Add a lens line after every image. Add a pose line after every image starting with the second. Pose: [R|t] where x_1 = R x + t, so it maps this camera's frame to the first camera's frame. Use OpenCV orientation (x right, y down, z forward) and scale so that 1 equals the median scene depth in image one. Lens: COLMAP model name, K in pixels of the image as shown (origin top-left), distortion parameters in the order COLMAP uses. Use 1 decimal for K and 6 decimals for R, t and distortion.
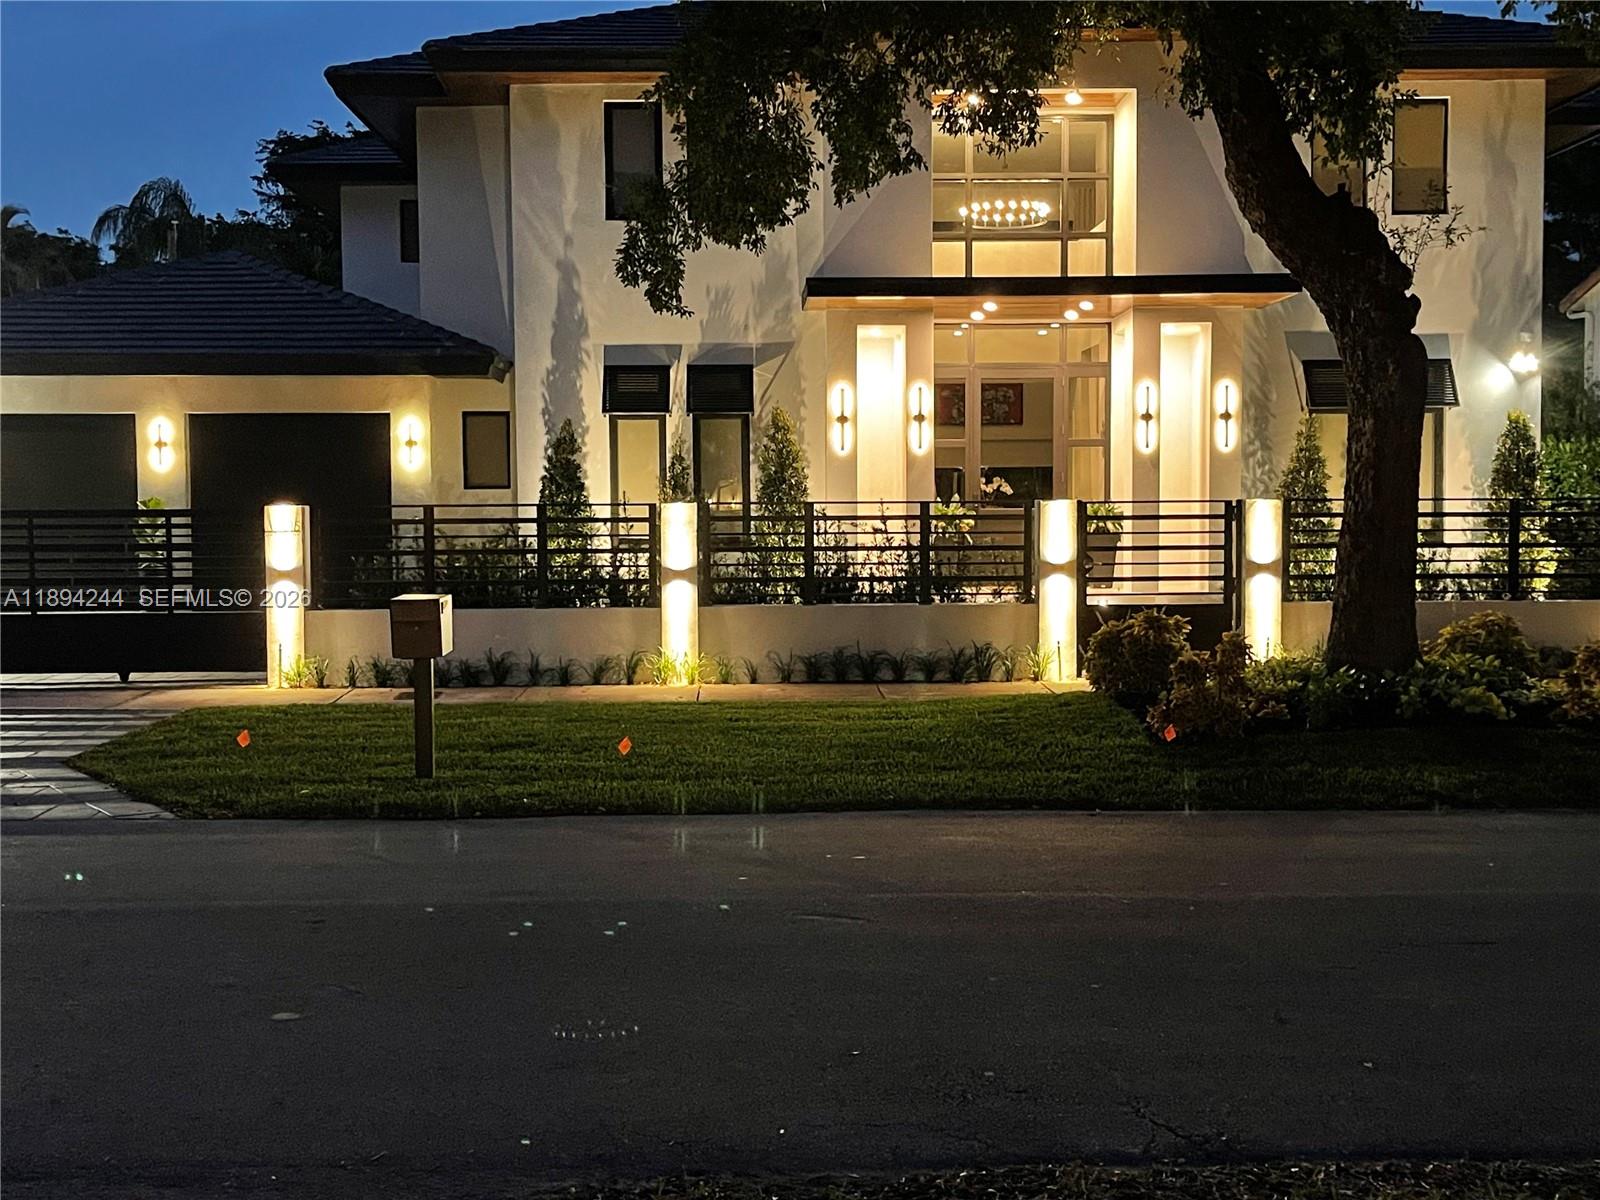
lens RADIAL K [[1836.4, 0, 808.3], [0, 1836.4, 603.4], [0, 0, 1]] dist [0.085731, 0.000000]
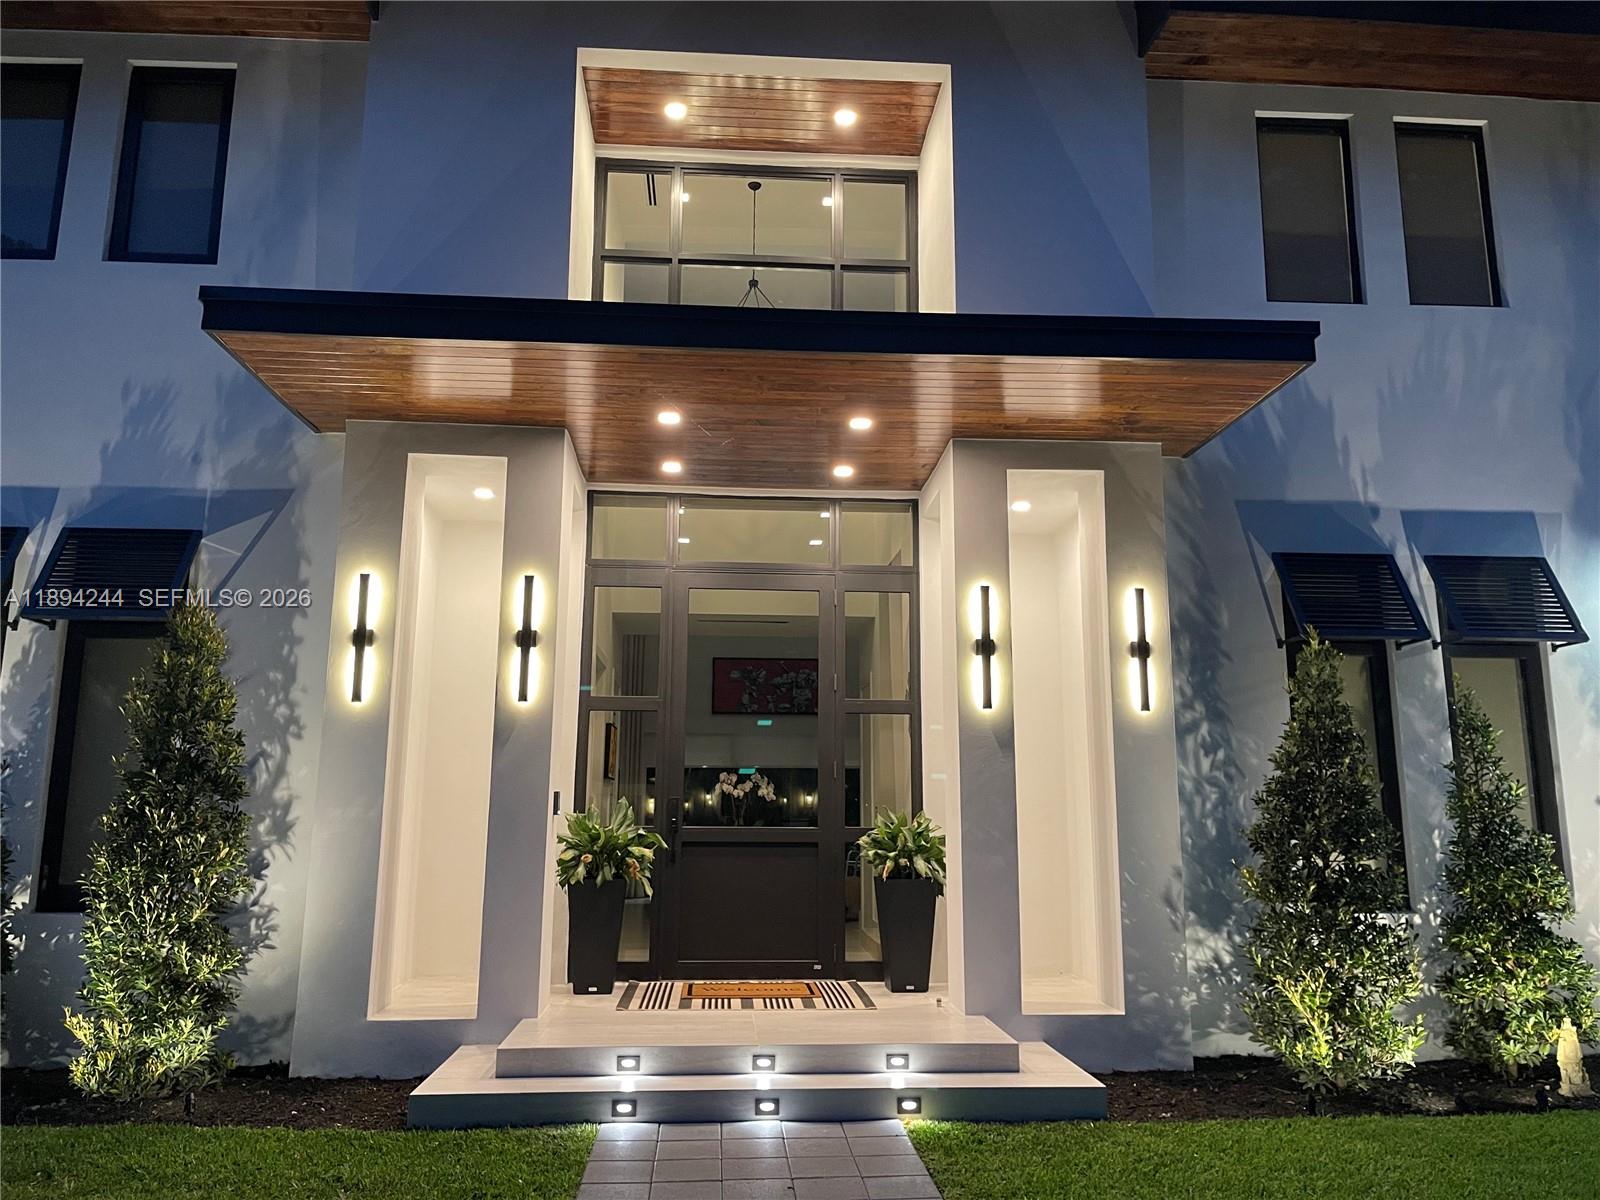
lens RADIAL K [[1191.9, 0, 805.7], [0, 1191.9, 596.1], [0, 0, 1]] dist [0.030688, -0.043856]
pose [[0.999140, 0.019653, 0.036518, 0.141368], [-0.010706, 0.972967, -0.230695, -0.045432], [-0.040065, 0.230105, 0.972341, 0.787776]]
